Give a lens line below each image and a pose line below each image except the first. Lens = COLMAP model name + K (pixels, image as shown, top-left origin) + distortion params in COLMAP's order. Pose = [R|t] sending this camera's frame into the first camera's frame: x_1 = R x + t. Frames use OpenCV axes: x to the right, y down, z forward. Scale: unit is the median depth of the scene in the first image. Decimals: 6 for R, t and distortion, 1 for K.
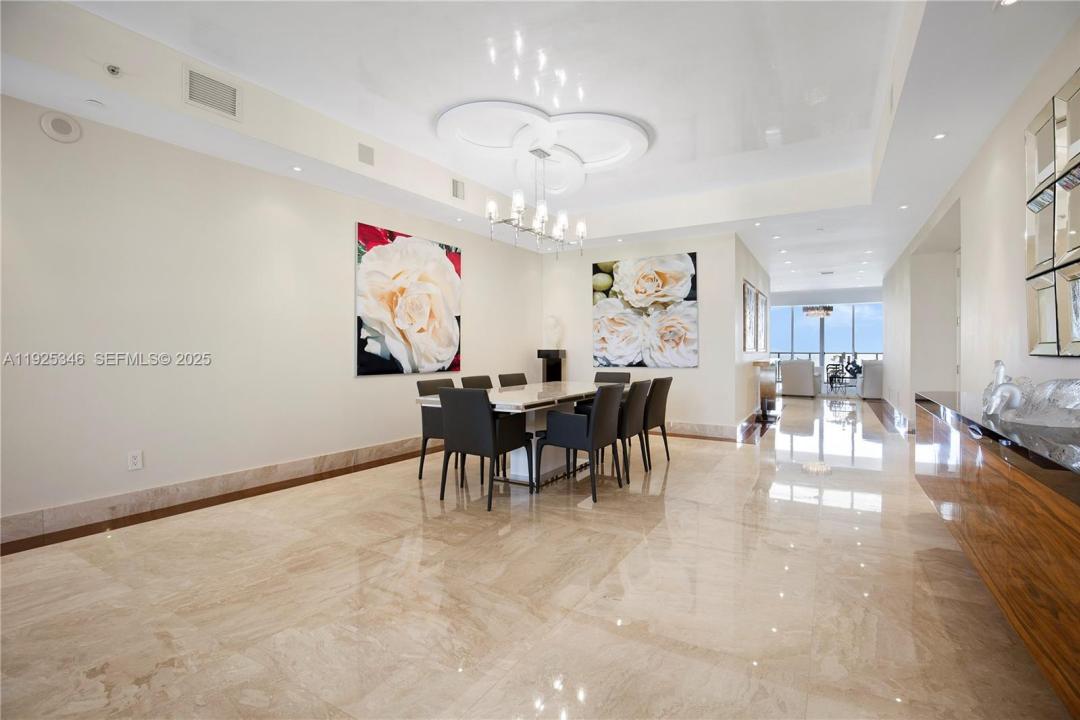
lens RADIAL K [[508.1, 0, 540.0], [0, 508.1, 346.0], [0, 0, 1]] dist [-0.040598, 0.010257]
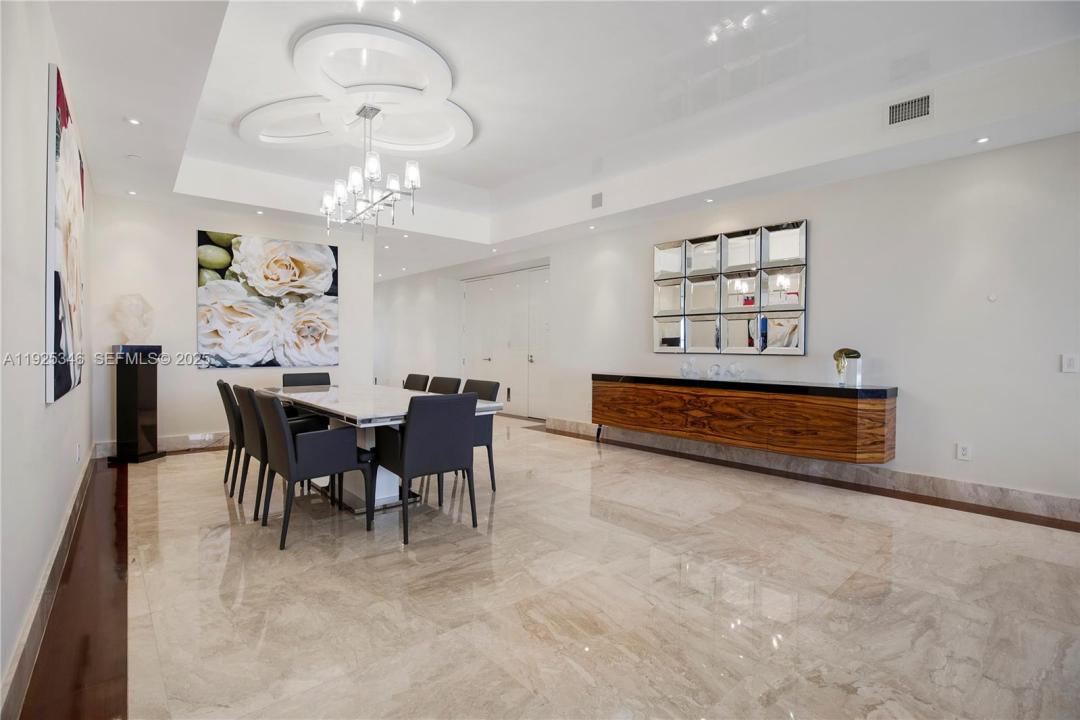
lens RADIAL K [[508.1, 0, 540.0], [0, 508.1, 346.0], [0, 0, 1]] dist [-0.040598, 0.010257]
pose [[0.289477, 0.007335, 0.957157, -0.493199], [-0.015268, 0.999879, -0.003045, 0.002416], [-0.957063, -0.013733, 0.289554, 0.334997]]
